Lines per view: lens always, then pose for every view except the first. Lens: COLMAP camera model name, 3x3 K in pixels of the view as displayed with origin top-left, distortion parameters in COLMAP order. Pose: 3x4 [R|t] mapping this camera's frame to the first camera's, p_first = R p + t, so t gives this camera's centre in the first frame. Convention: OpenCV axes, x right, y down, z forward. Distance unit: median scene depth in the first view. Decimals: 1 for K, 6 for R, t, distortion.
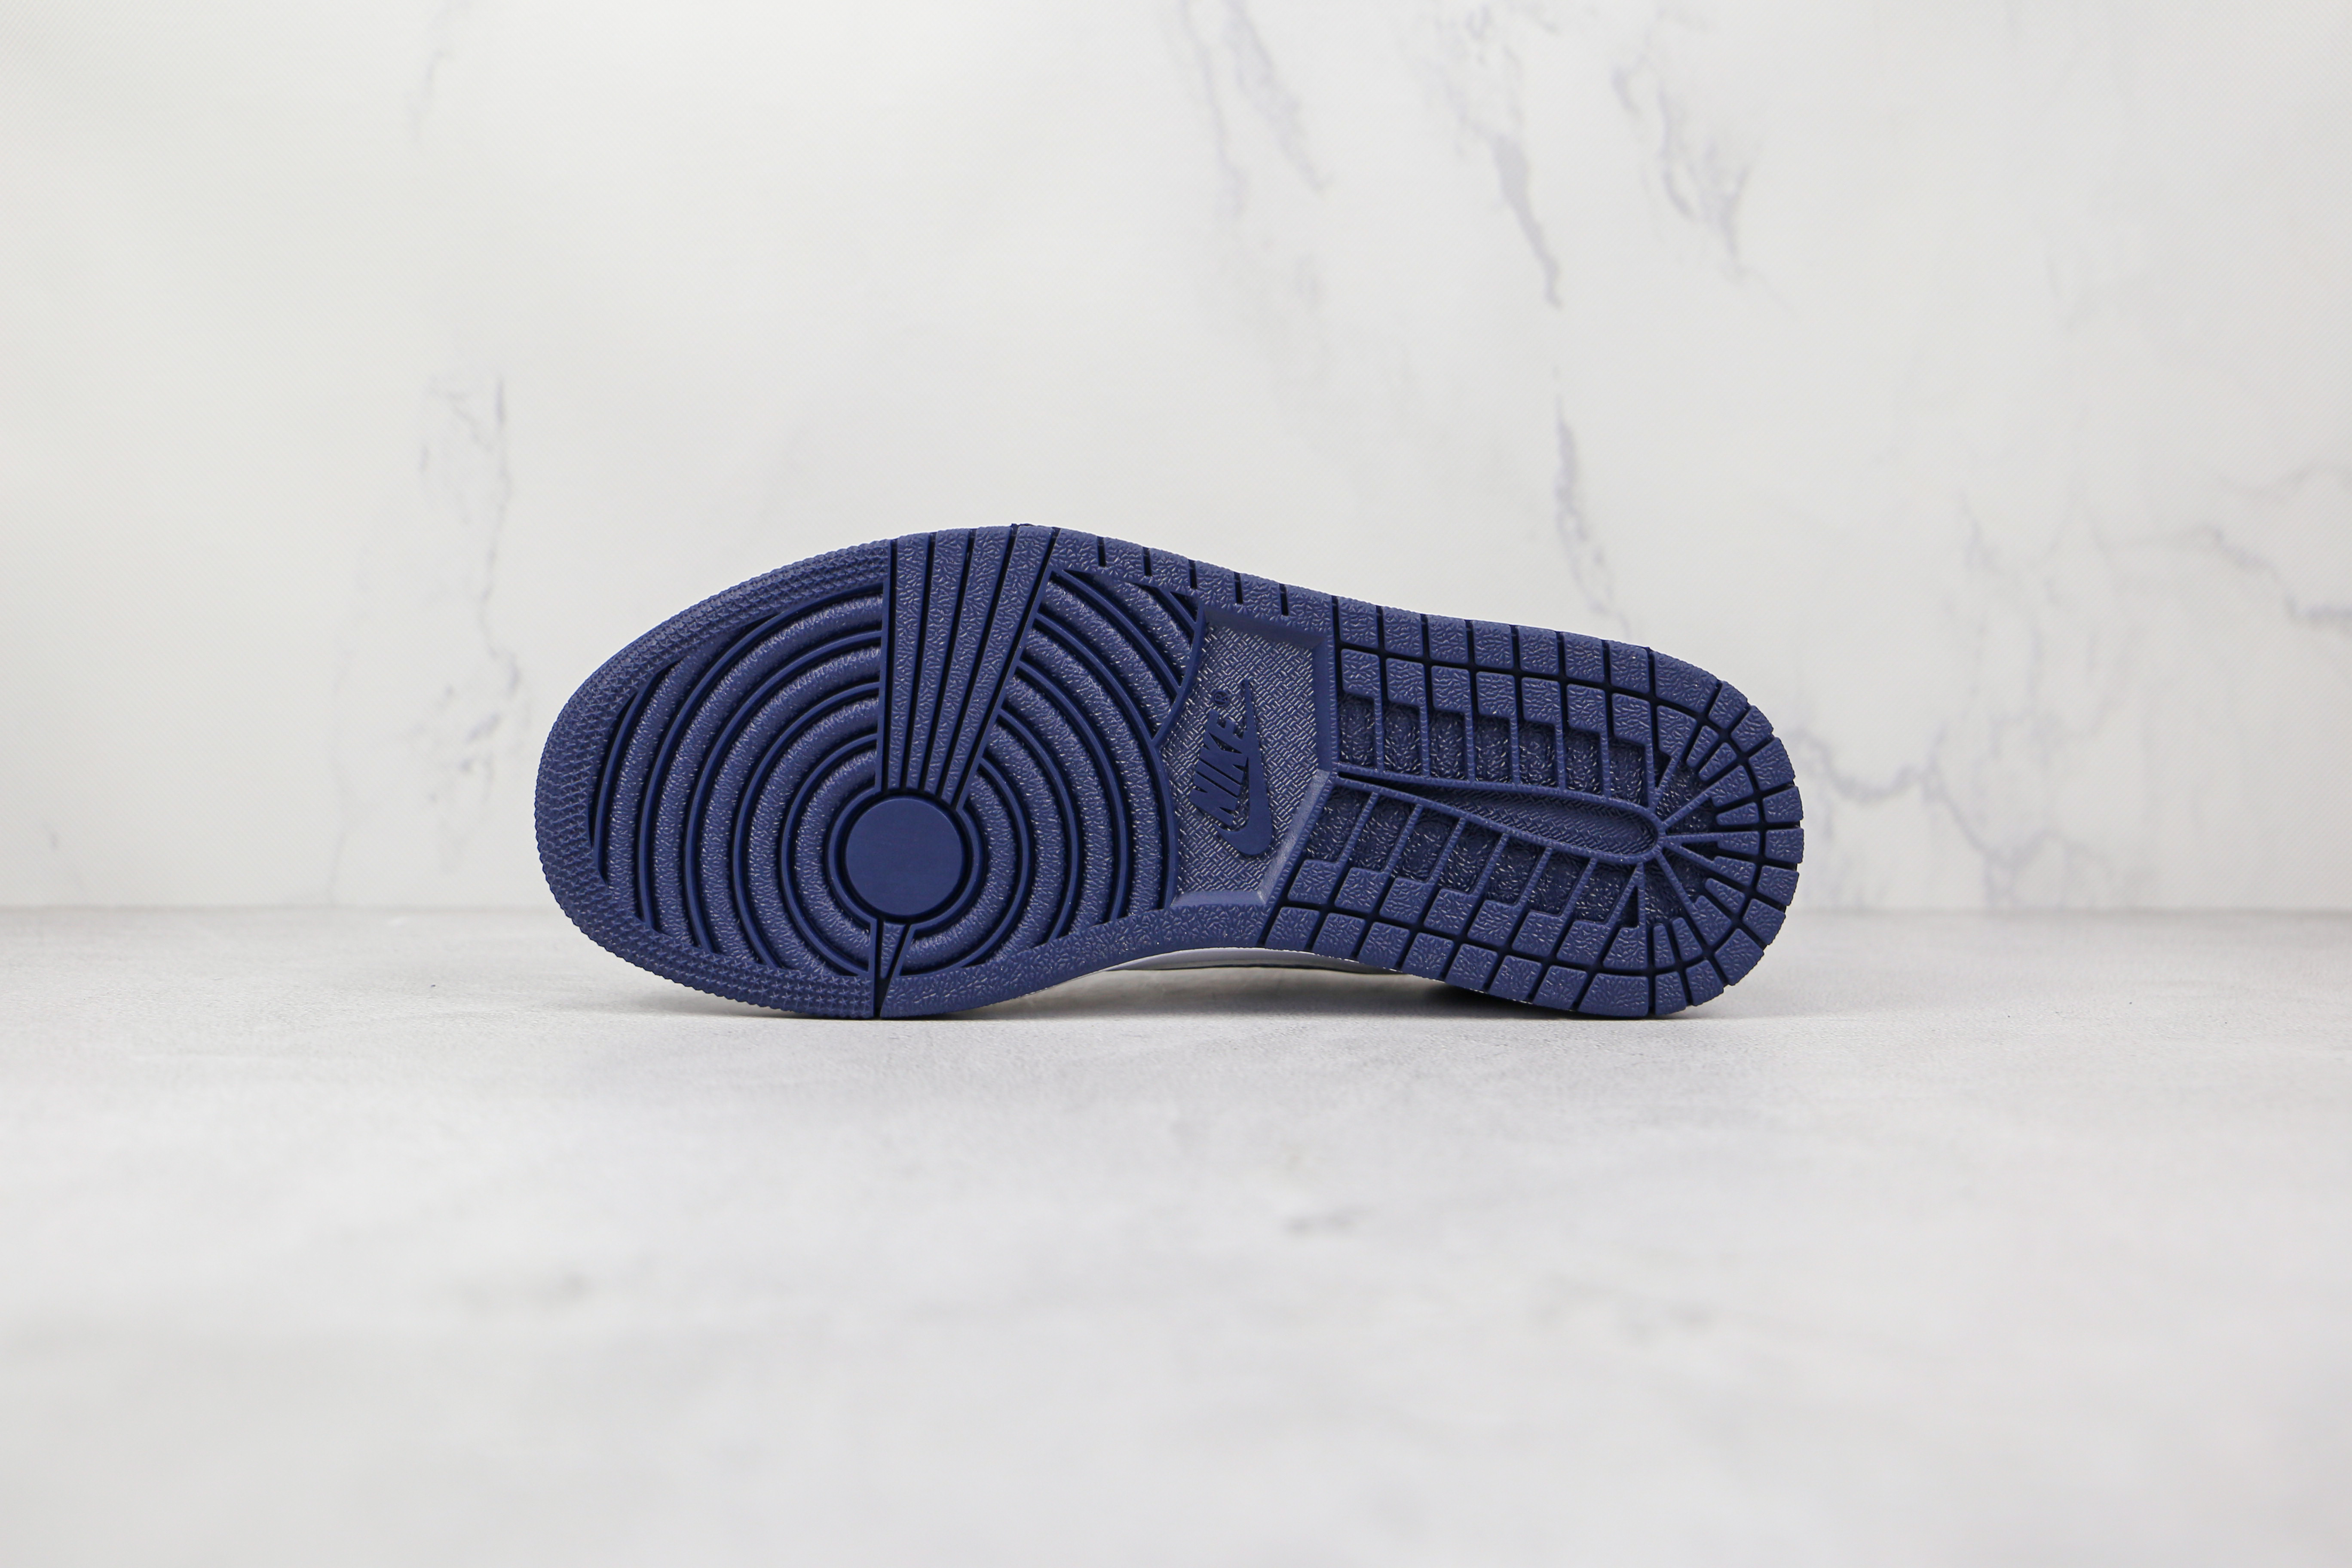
lens RADIAL K [[2922.4, 0, 1176.0], [0, 2922.4, 784.0], [0, 0, 1]] dist [0.057749, 0.004810]
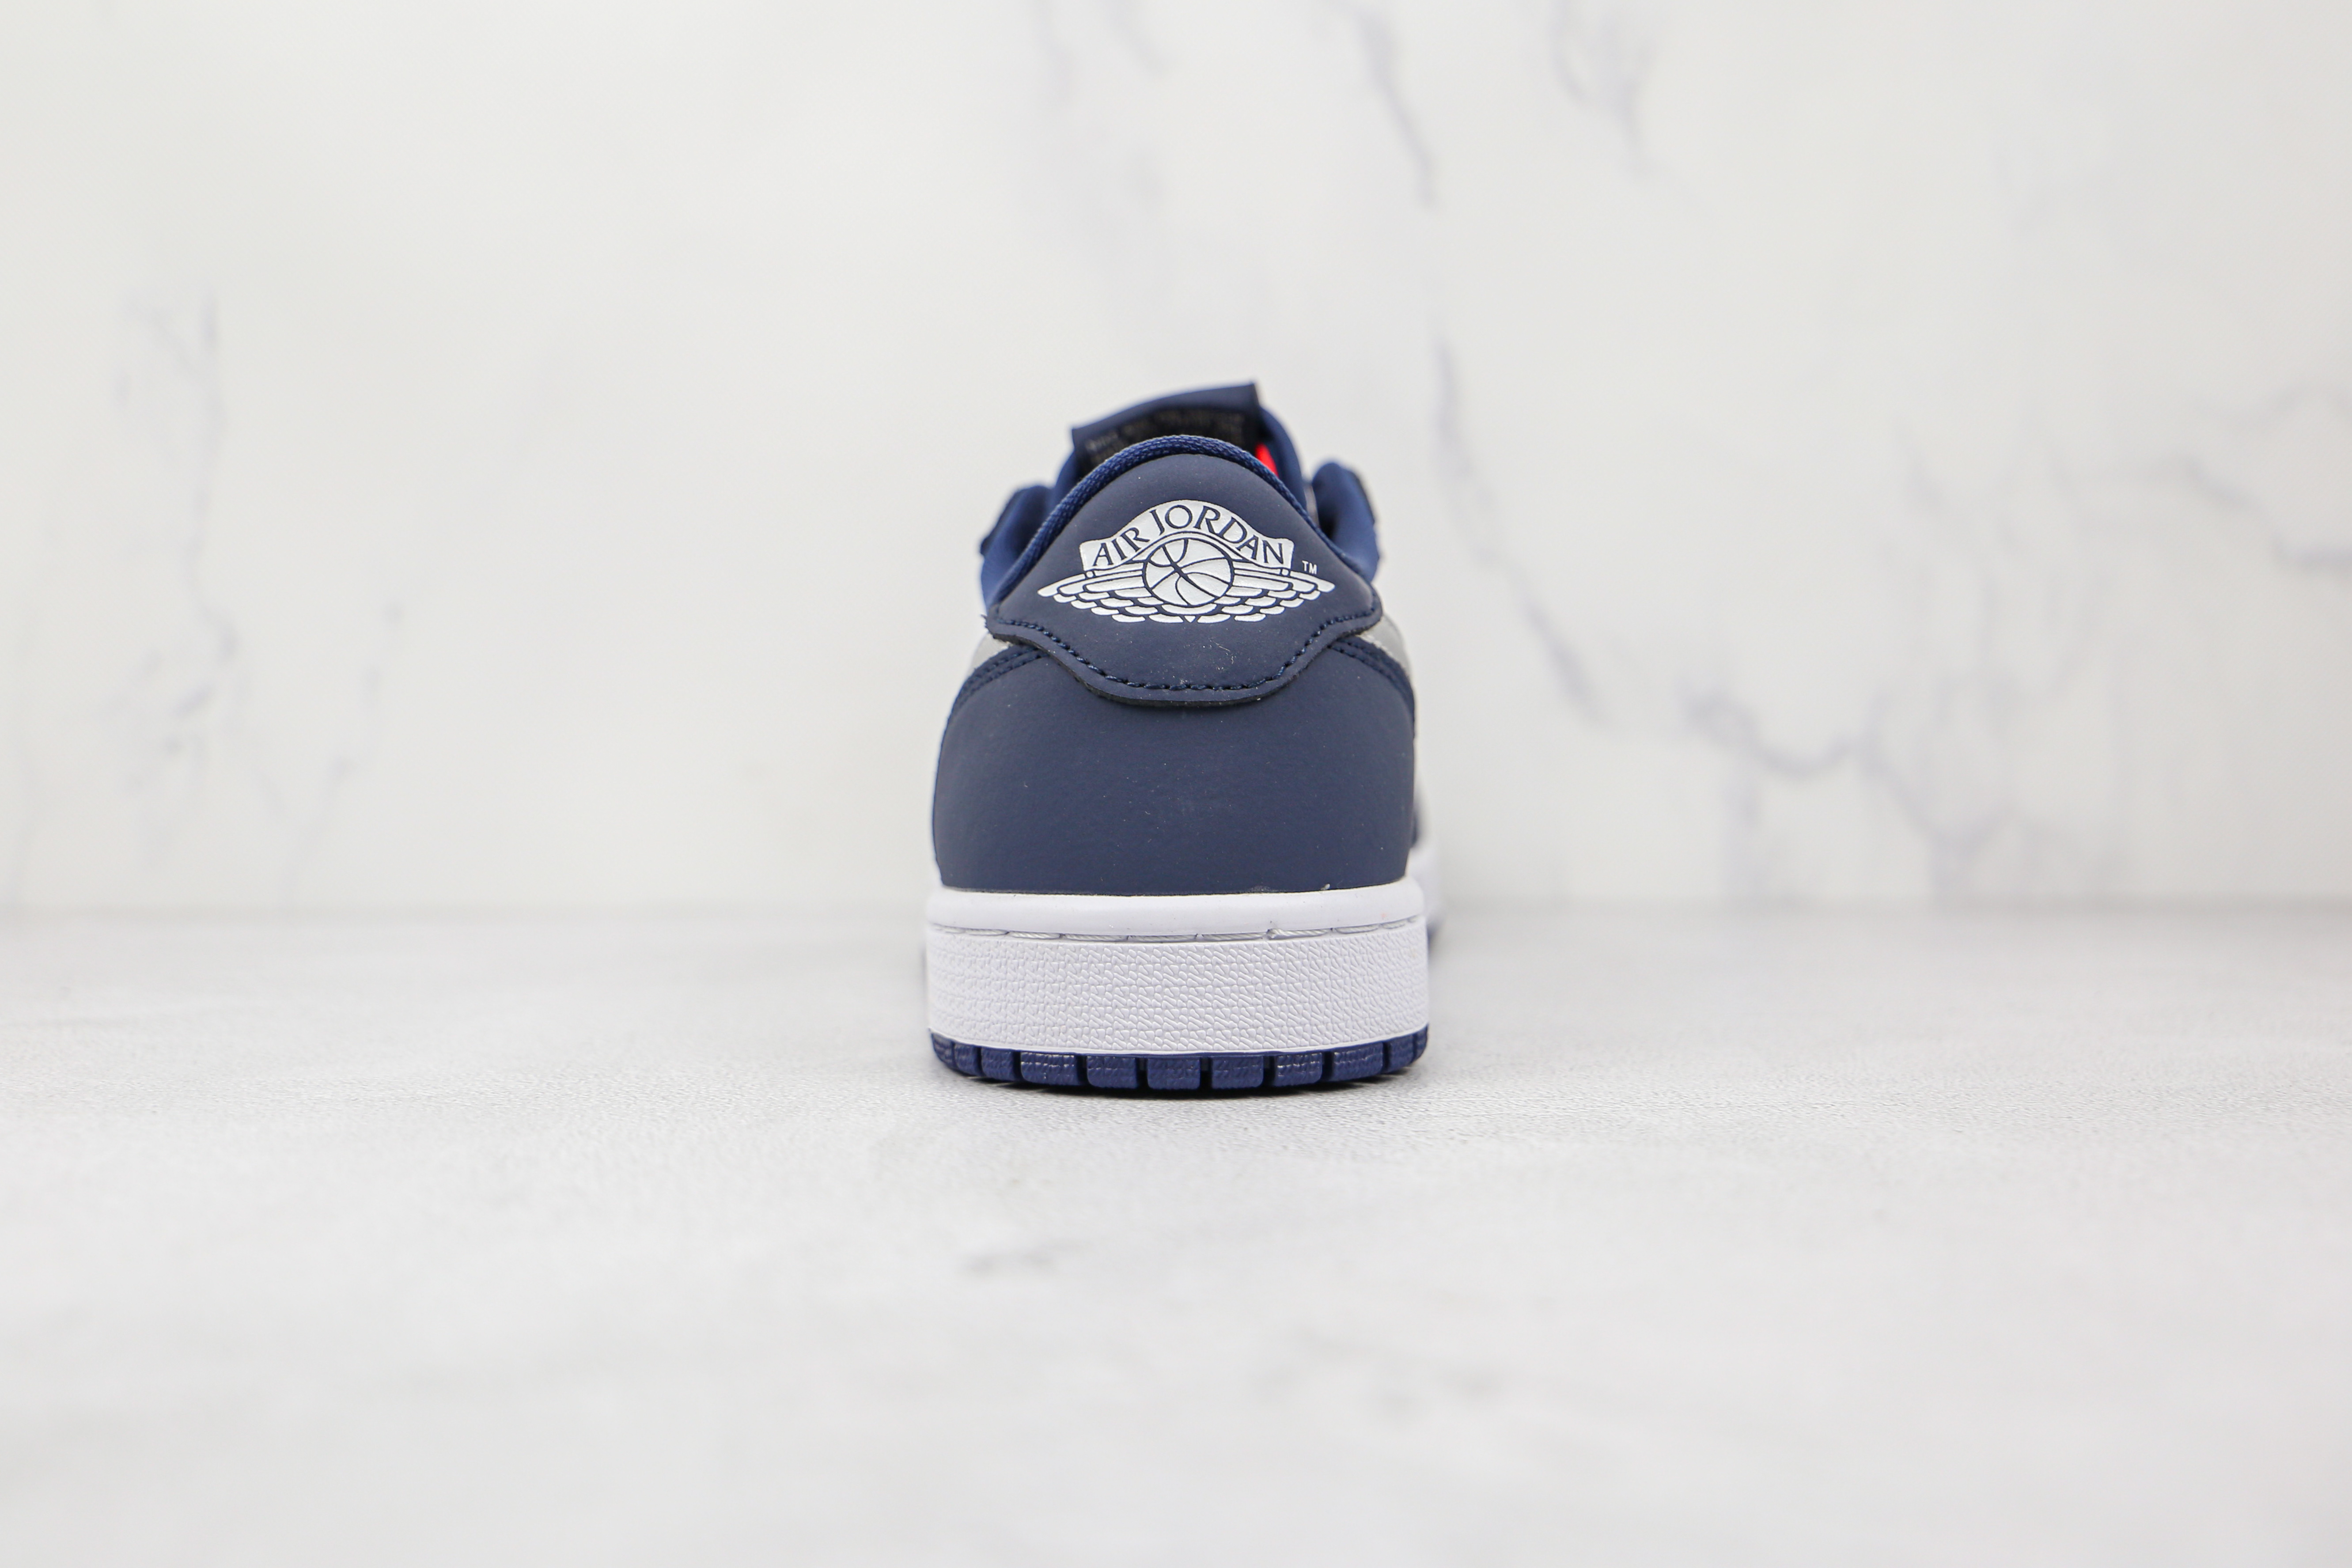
lens RADIAL K [[2940.7, 0, 1164.8], [0, 2940.7, 790.2], [0, 0, 1]] dist [0.034482, -0.030103]
pose [[0.999972, -0.006383, 0.003797, 0.046384], [0.006443, 0.999850, -0.016057, 0.022676], [-0.003694, 0.016081, 0.999864, 0.132643]]
